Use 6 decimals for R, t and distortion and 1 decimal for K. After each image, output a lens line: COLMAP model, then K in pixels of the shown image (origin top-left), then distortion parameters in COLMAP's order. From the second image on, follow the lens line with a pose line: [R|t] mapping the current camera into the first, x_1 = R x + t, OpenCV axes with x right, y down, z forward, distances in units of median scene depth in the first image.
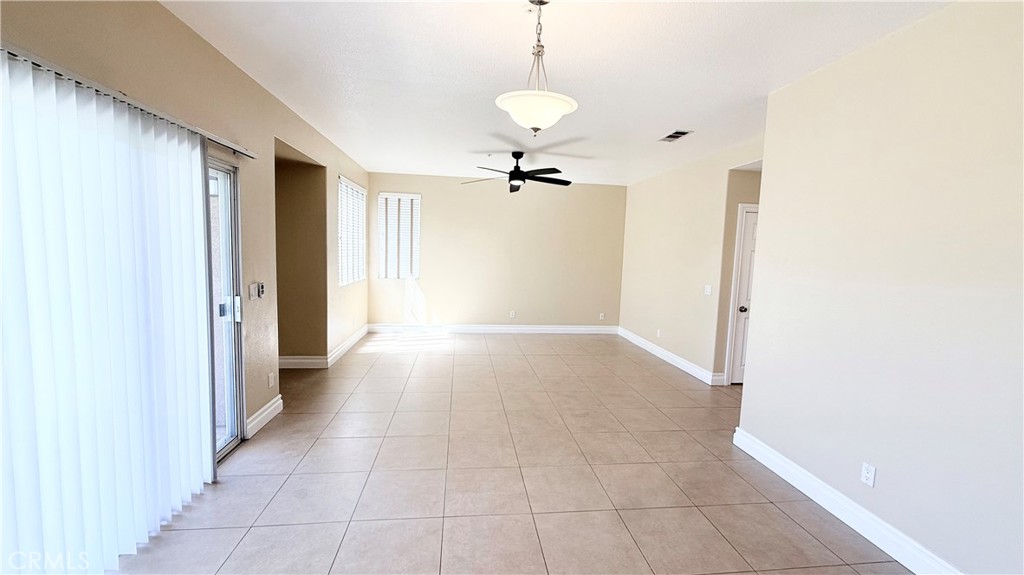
lens RADIAL K [[407.4, 0, 510.1], [0, 407.4, 286.6], [0, 0, 1]] dist [-0.001271, 0.000487]
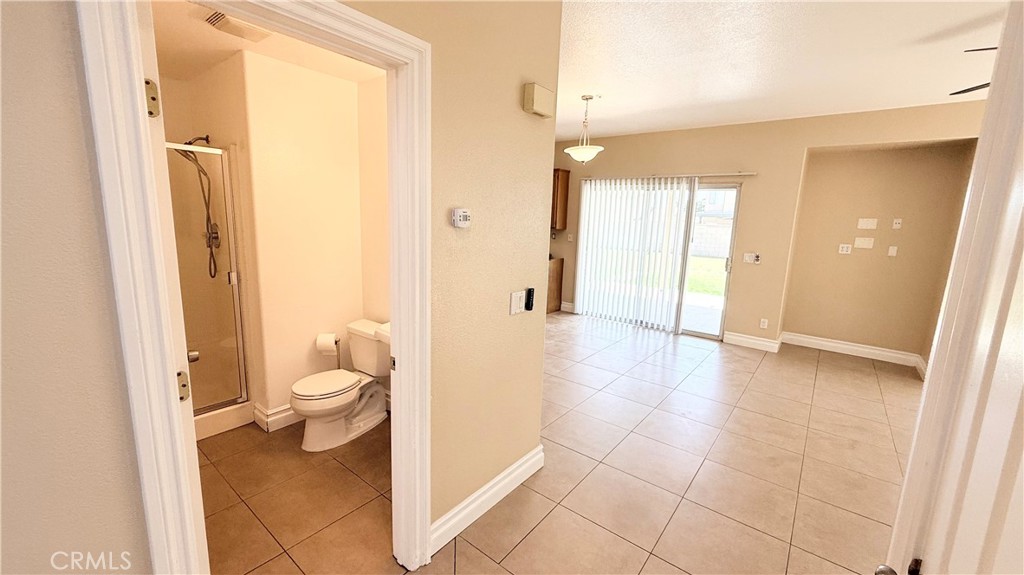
lens RADIAL K [[407.4, 0, 510.1], [0, 407.4, 286.6], [0, 0, 1]] dist [-0.001271, 0.000487]
pose [[-0.716337, 0.061338, -0.695053, 0.535115], [-0.122592, 0.969570, 0.211910, -0.046832], [0.686901, 0.237007, -0.687019, 0.679871]]
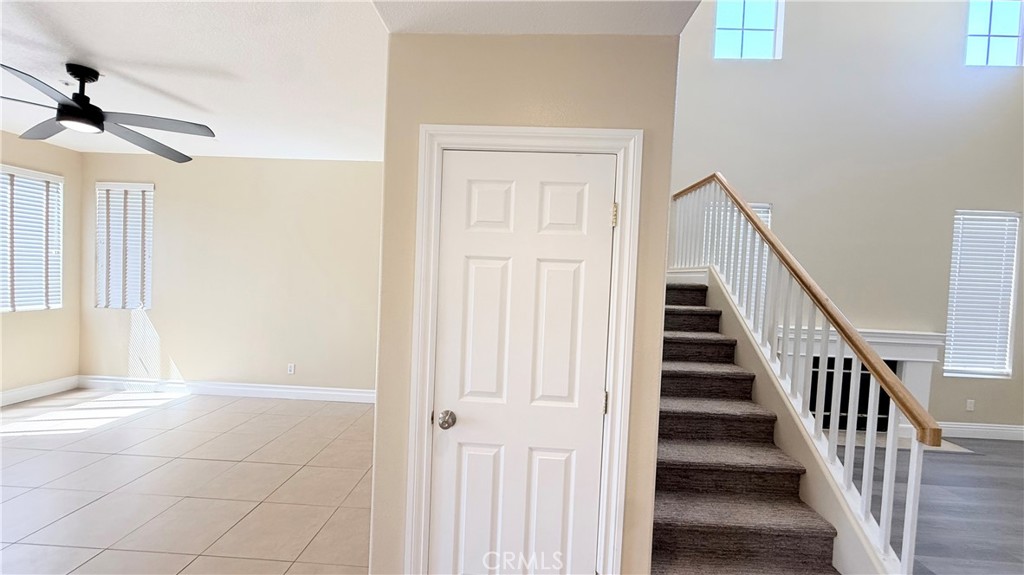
lens RADIAL K [[407.4, 0, 510.1], [0, 407.4, 286.6], [0, 0, 1]] dist [-0.001271, 0.000487]
pose [[0.986467, 0.013692, -0.163386, 0.473235], [-0.024936, 0.997444, -0.066965, -0.027715], [0.162052, 0.070133, 0.984287, 0.454126]]
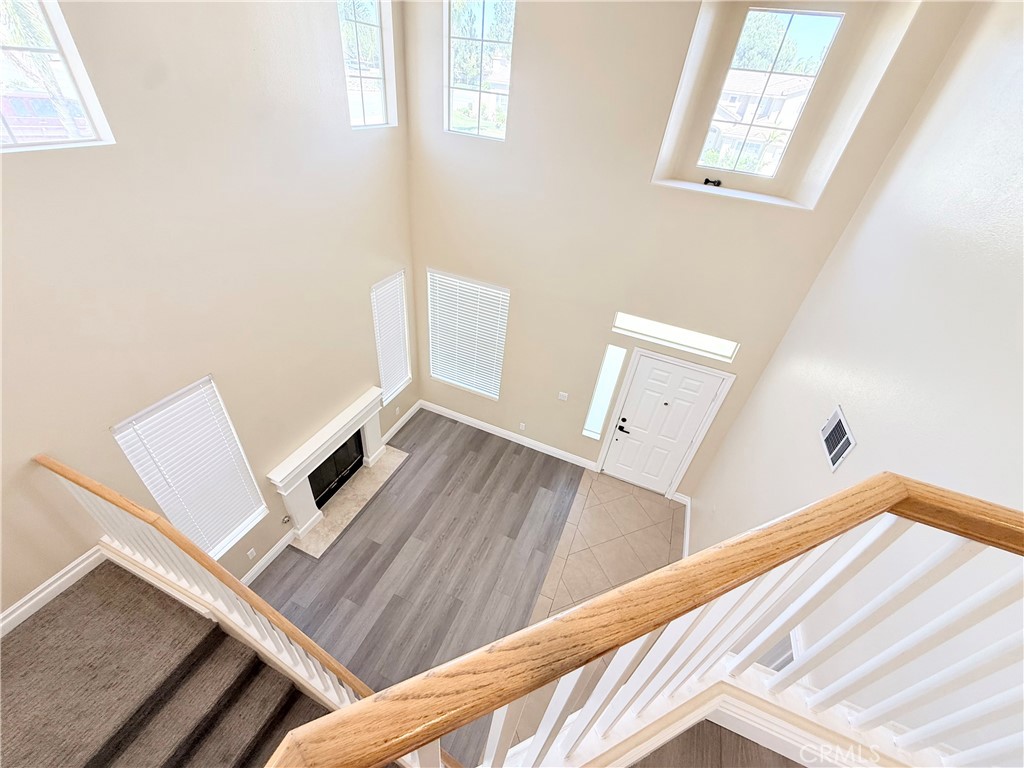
lens RADIAL K [[407.2, 0, 512.0], [0, 407.2, 384.0], [0, 0, 1]] dist [0.000627, -0.000150]
pose [[0.495028, -0.504909, 0.707117, 0.611233], [-0.005510, 0.811988, 0.583649, -0.466219], [-0.868859, -0.292819, 0.399174, 0.661376]]
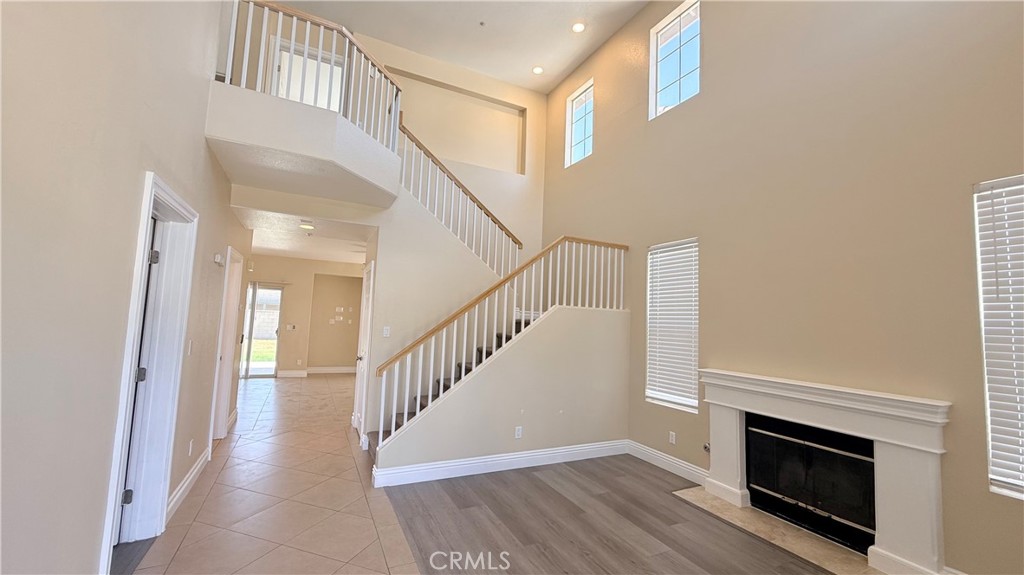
lens RADIAL K [[407.4, 0, 510.1], [0, 407.4, 286.6], [0, 0, 1]] dist [-0.001271, 0.000487]
pose [[0.328309, -0.097740, -0.939500, 1.238244], [-0.115841, 0.982958, -0.142742, -0.019588], [0.937440, 0.155696, 0.311391, 0.703278]]
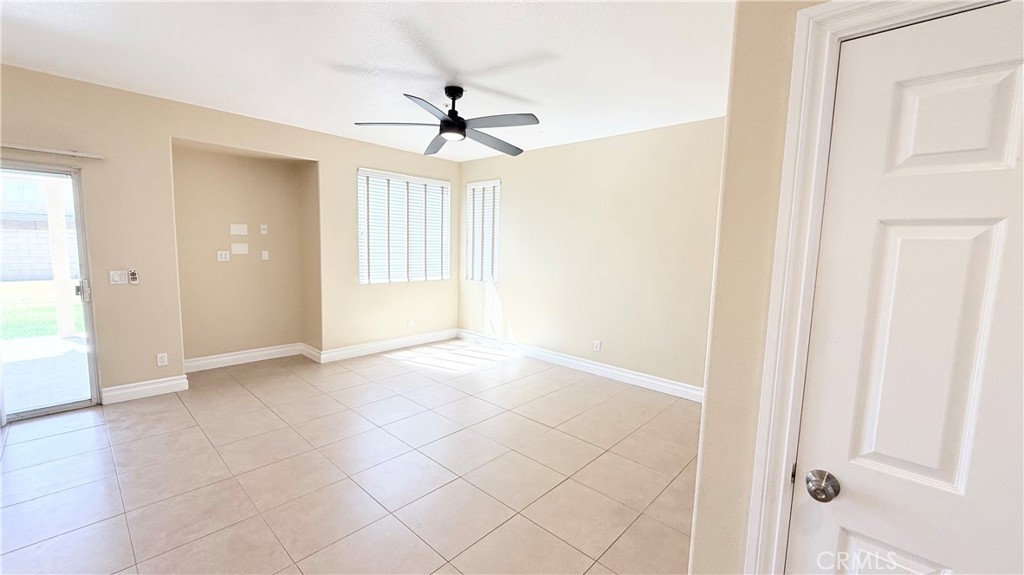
lens RADIAL K [[407.4, 0, 510.1], [0, 407.4, 286.6], [0, 0, 1]] dist [-0.001271, 0.000487]
pose [[0.644212, 0.066732, -0.761930, 0.432736], [-0.077037, 0.996782, 0.022166, -0.032444], [0.760957, 0.044417, 0.647280, 0.502799]]
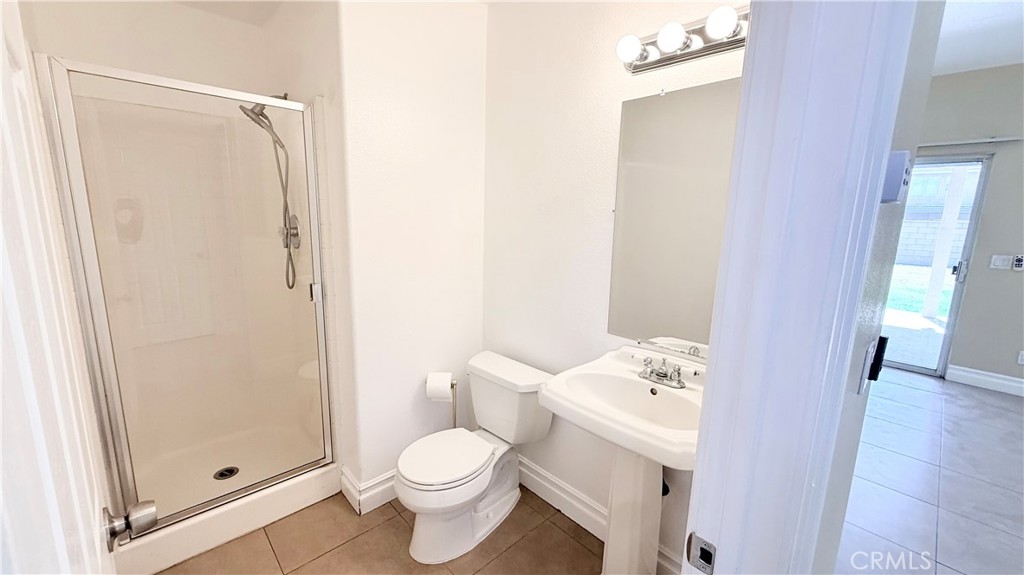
lens RADIAL K [[407.4, 0, 510.1], [0, 407.4, 286.6], [0, 0, 1]] dist [-0.001271, 0.000487]
pose [[-0.810317, 0.054110, -0.583488, 0.506424], [-0.104457, 0.966442, 0.234687, -0.019658], [0.576607, 0.251120, -0.777472, 0.507785]]
